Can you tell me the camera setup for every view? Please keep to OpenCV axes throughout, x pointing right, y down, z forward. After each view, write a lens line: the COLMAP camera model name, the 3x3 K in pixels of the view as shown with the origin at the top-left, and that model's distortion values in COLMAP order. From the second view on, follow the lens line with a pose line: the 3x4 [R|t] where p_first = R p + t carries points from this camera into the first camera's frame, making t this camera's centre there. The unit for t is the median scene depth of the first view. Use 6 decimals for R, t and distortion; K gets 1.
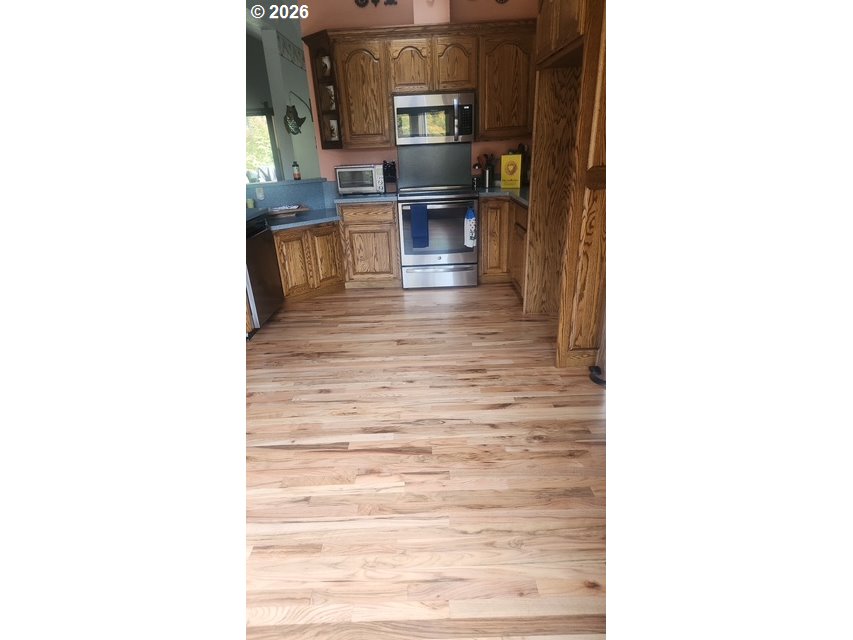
lens RADIAL K [[454.3, 0, 426.7], [0, 454.3, 335.2], [0, 0, 1]] dist [0.038007, -0.000559]
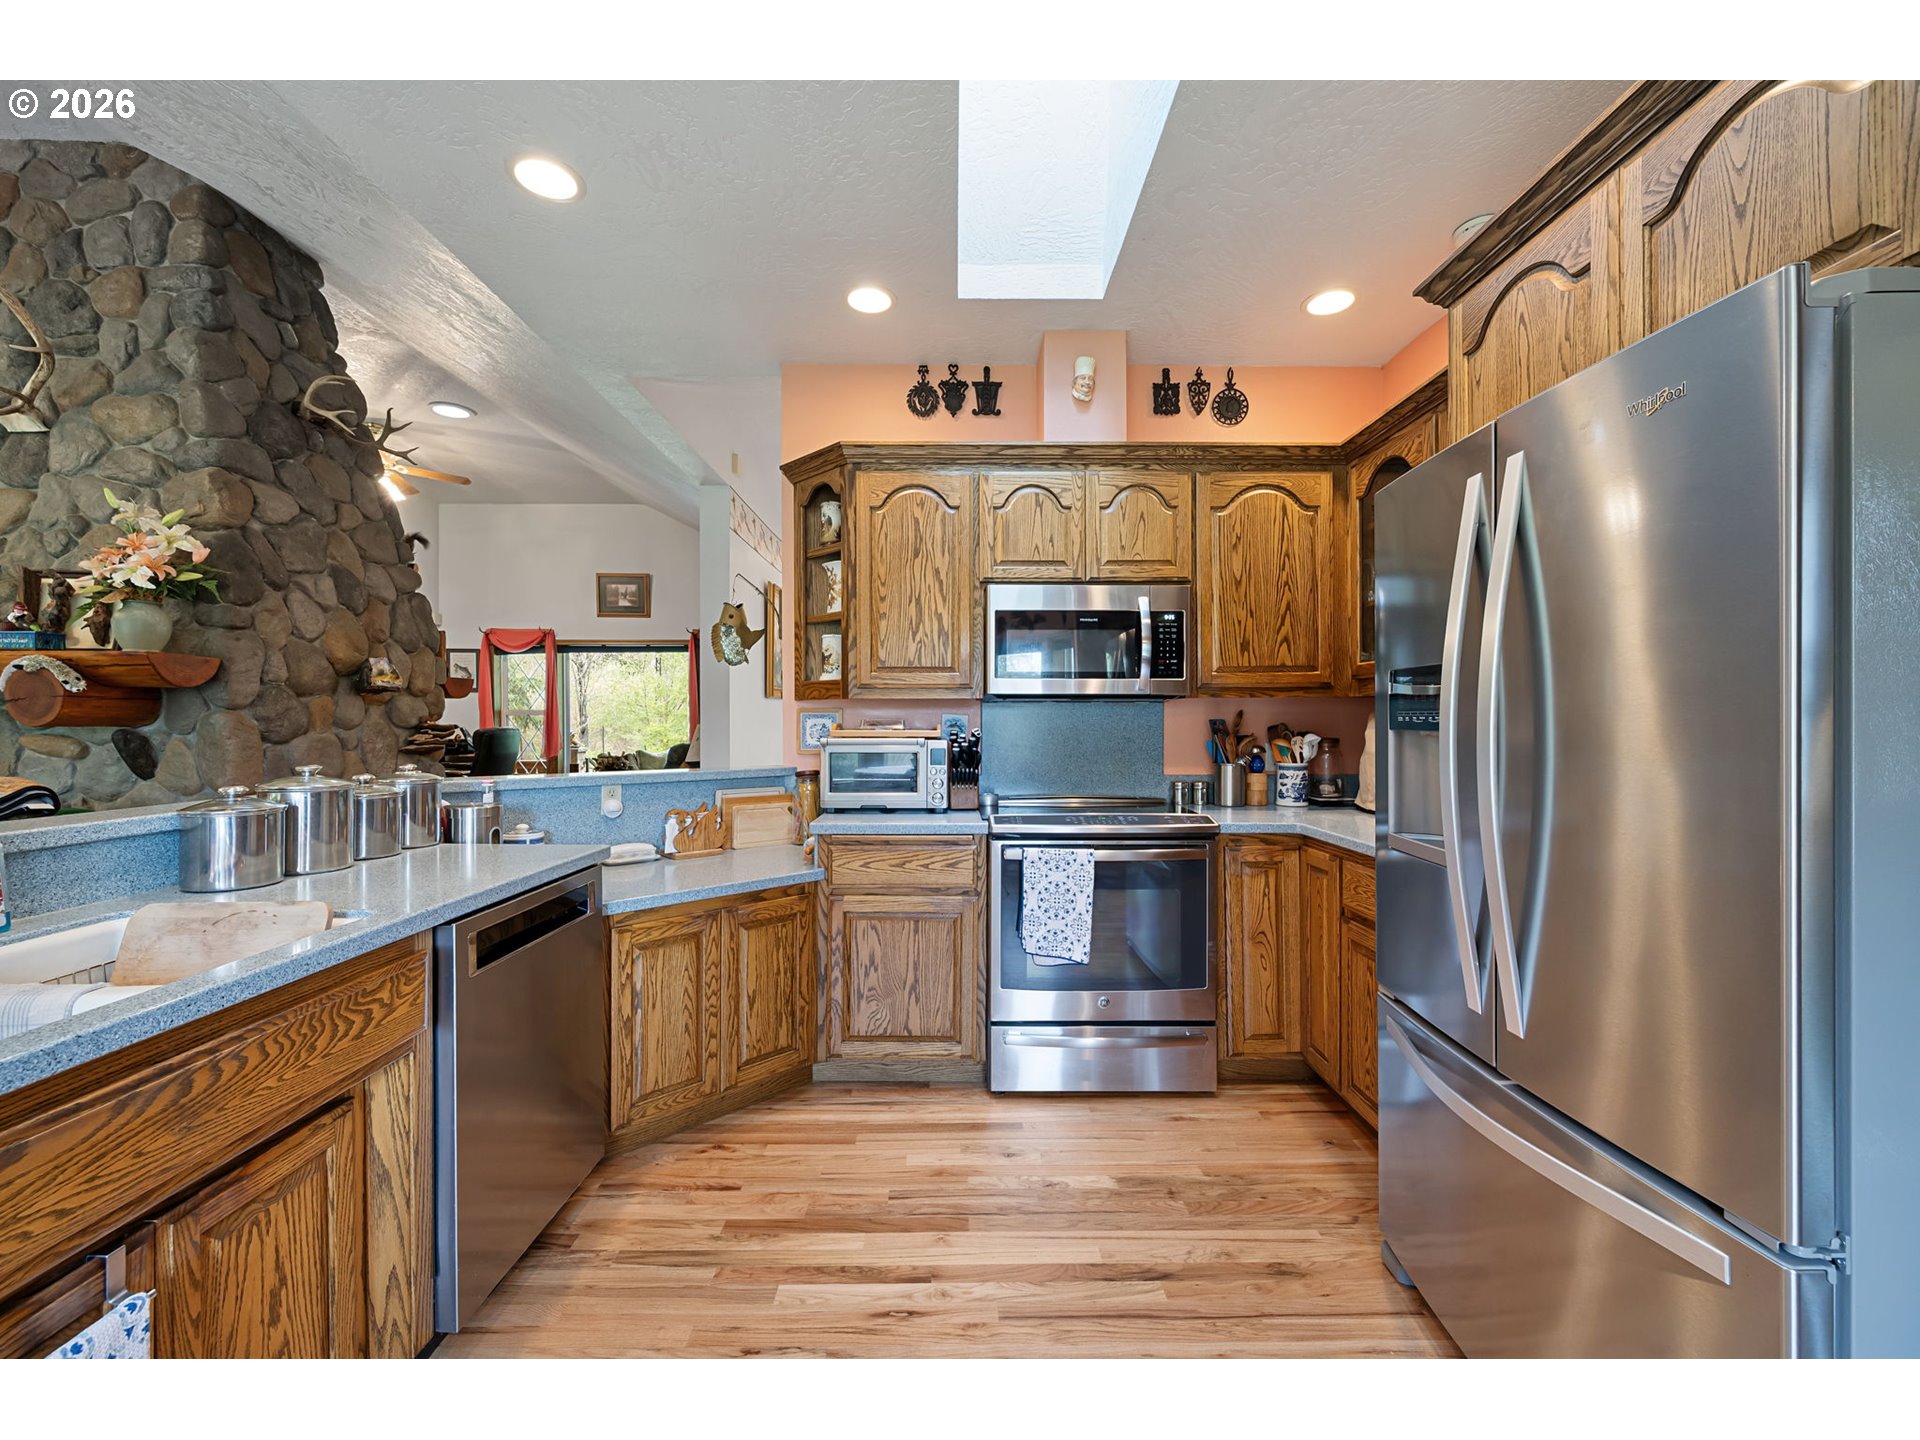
lens RADIAL K [[787.1, 0, 961.7], [0, 787.1, 724.5], [0, 0, 1]] dist [0.000113, -0.000292]
pose [[0.999070, 0.042371, 0.007984, -0.093008], [-0.035969, 0.921157, -0.387525, -0.133784], [-0.023774, 0.386878, 0.921824, 0.396952]]
